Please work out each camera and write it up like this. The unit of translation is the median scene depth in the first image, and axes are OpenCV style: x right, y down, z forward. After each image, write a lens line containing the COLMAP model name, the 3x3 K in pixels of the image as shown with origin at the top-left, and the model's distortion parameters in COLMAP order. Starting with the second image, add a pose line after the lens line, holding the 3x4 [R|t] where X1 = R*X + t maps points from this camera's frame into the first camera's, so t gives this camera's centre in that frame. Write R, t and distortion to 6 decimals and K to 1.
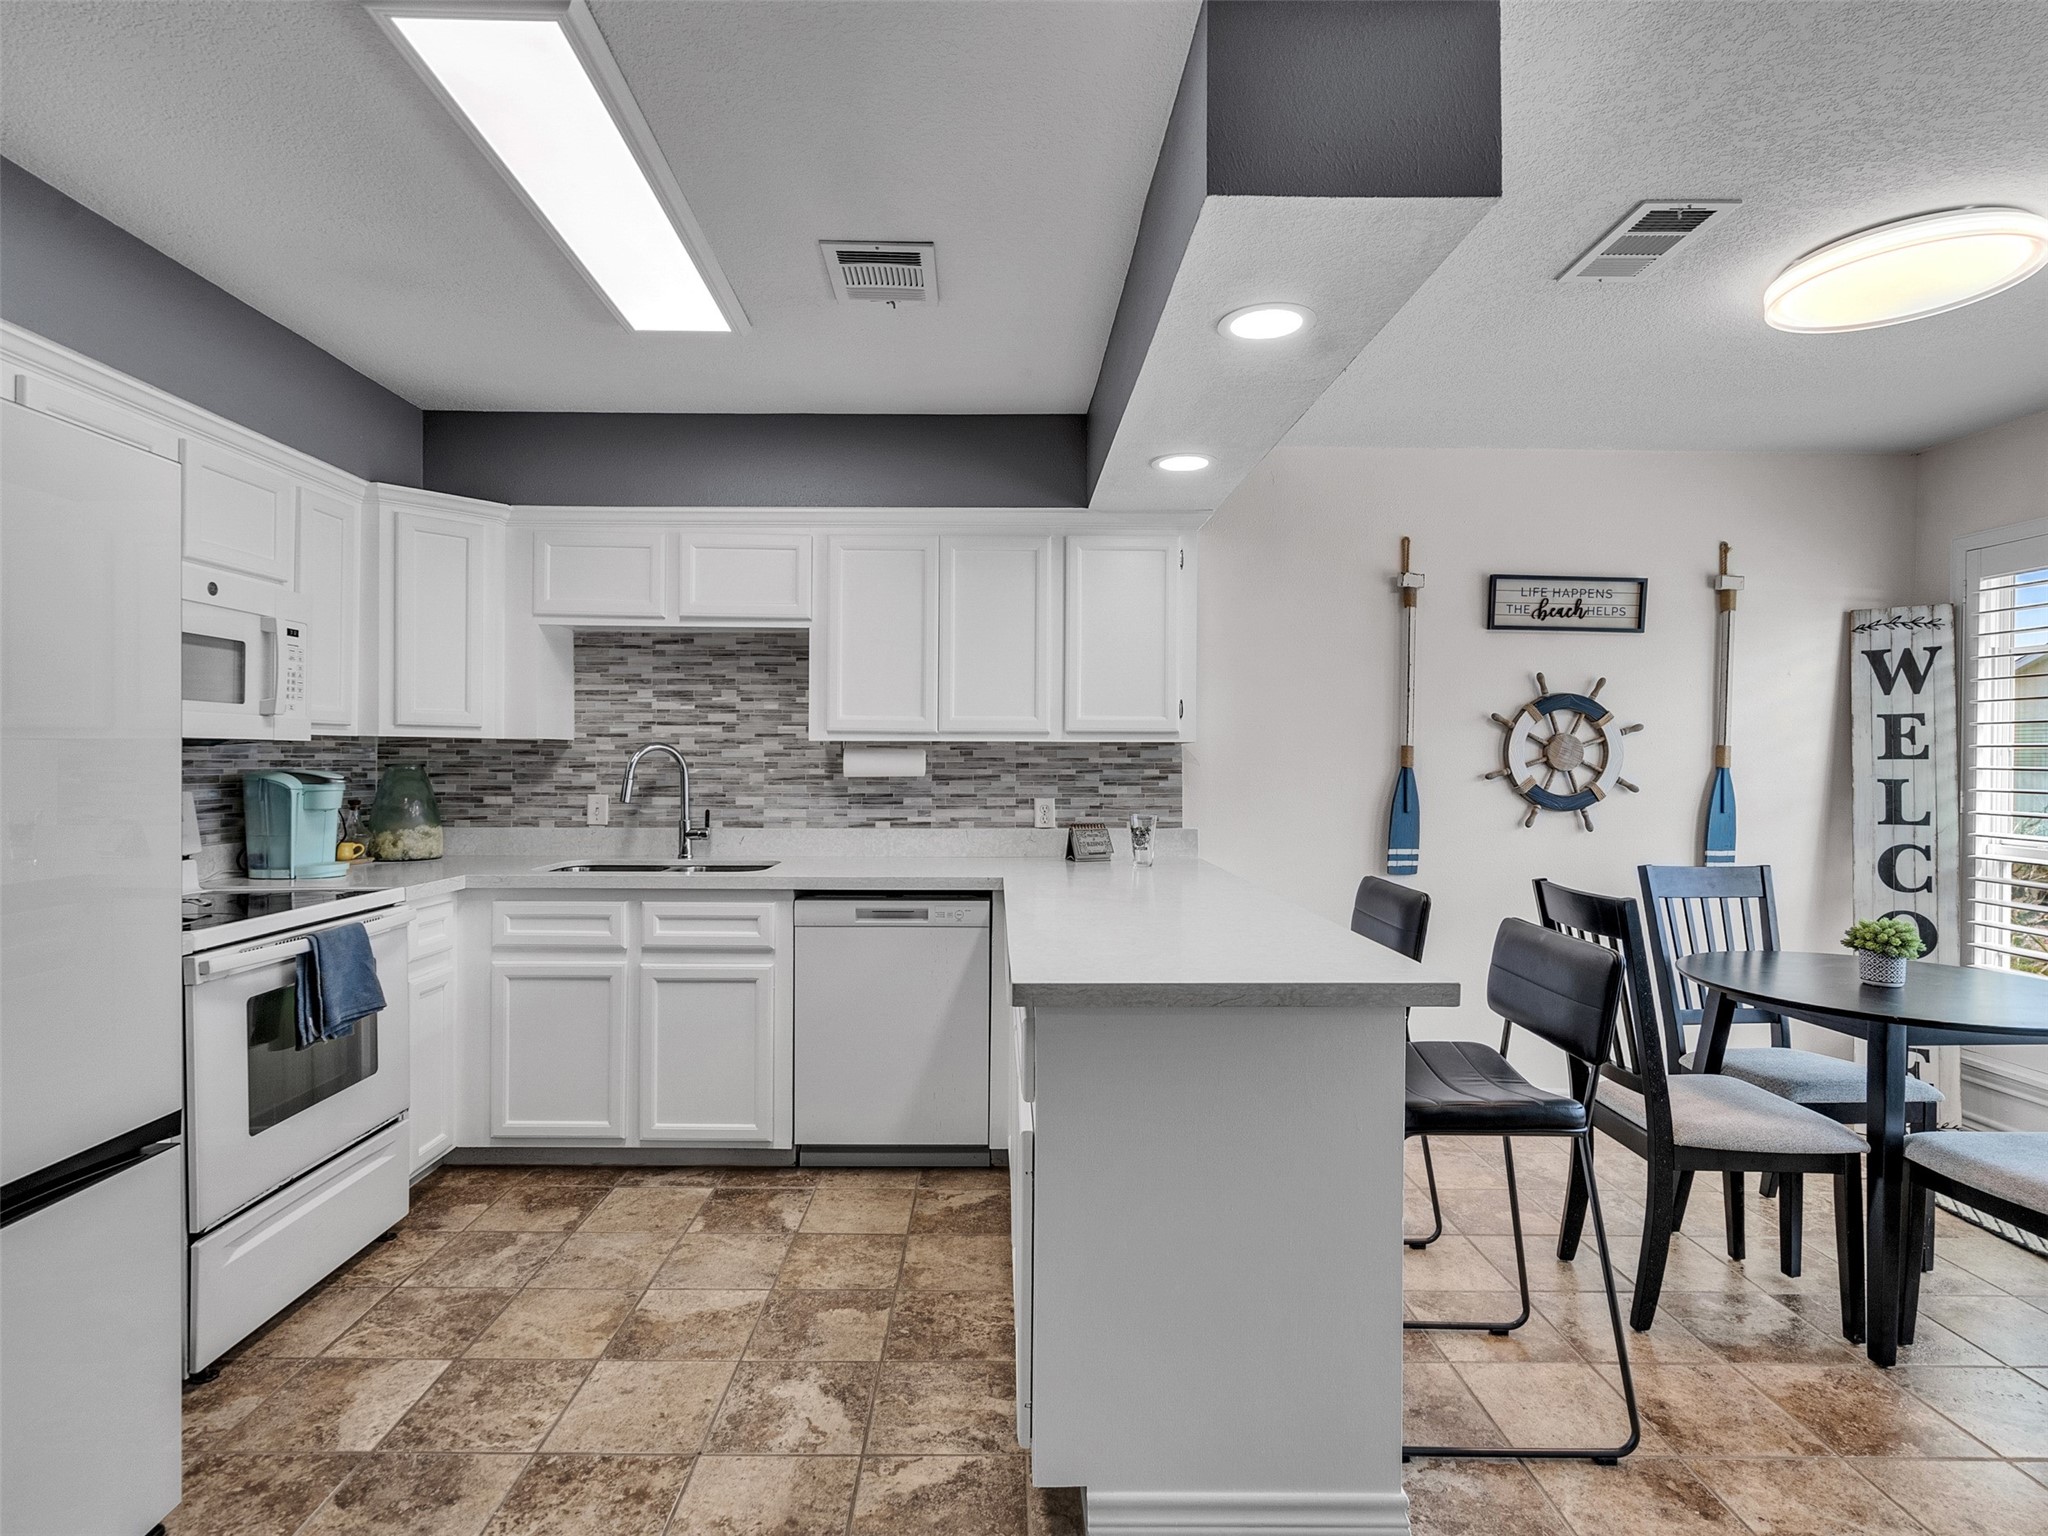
lens RADIAL K [[1041.7, 0, 1021.9], [0, 1041.7, 764.4], [0, 0, 1]] dist [-0.008735, 0.003146]
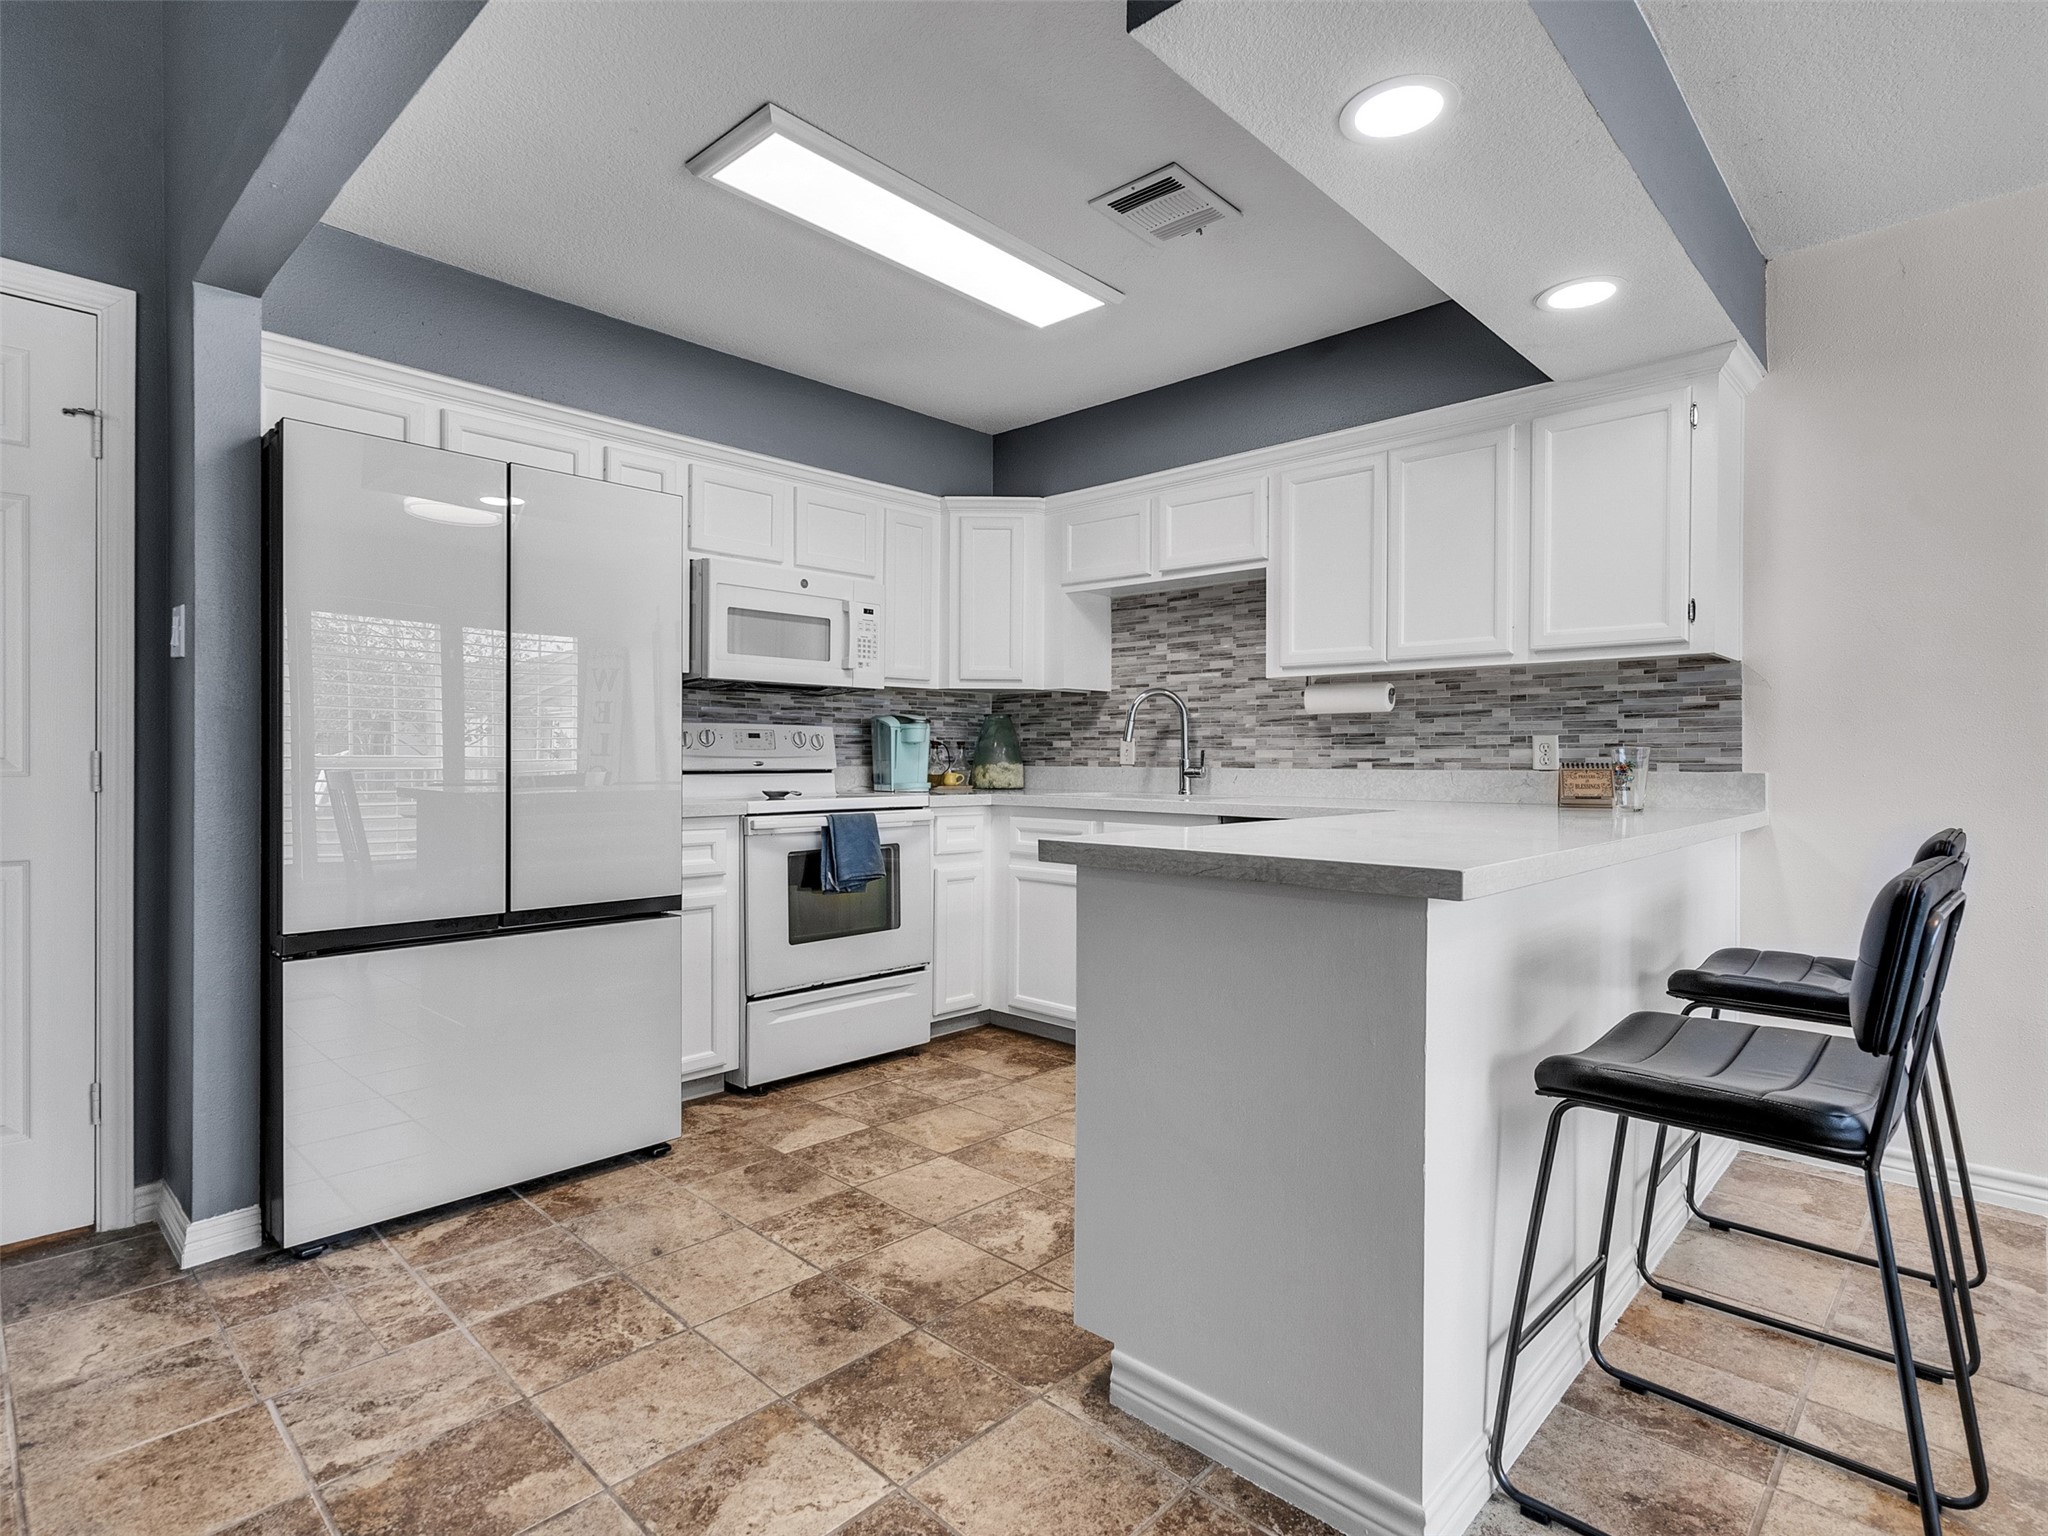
lens RADIAL K [[1041.7, 0, 990.4], [0, 1041.7, 759.2], [0, 0, 1]] dist [-0.008735, 0.003146]
pose [[0.709505, 0.001836, -0.704698, 0.322074], [-0.001602, 0.999998, 0.000992, 0.056082], [0.704698, 0.000425, 0.709507, 0.087864]]
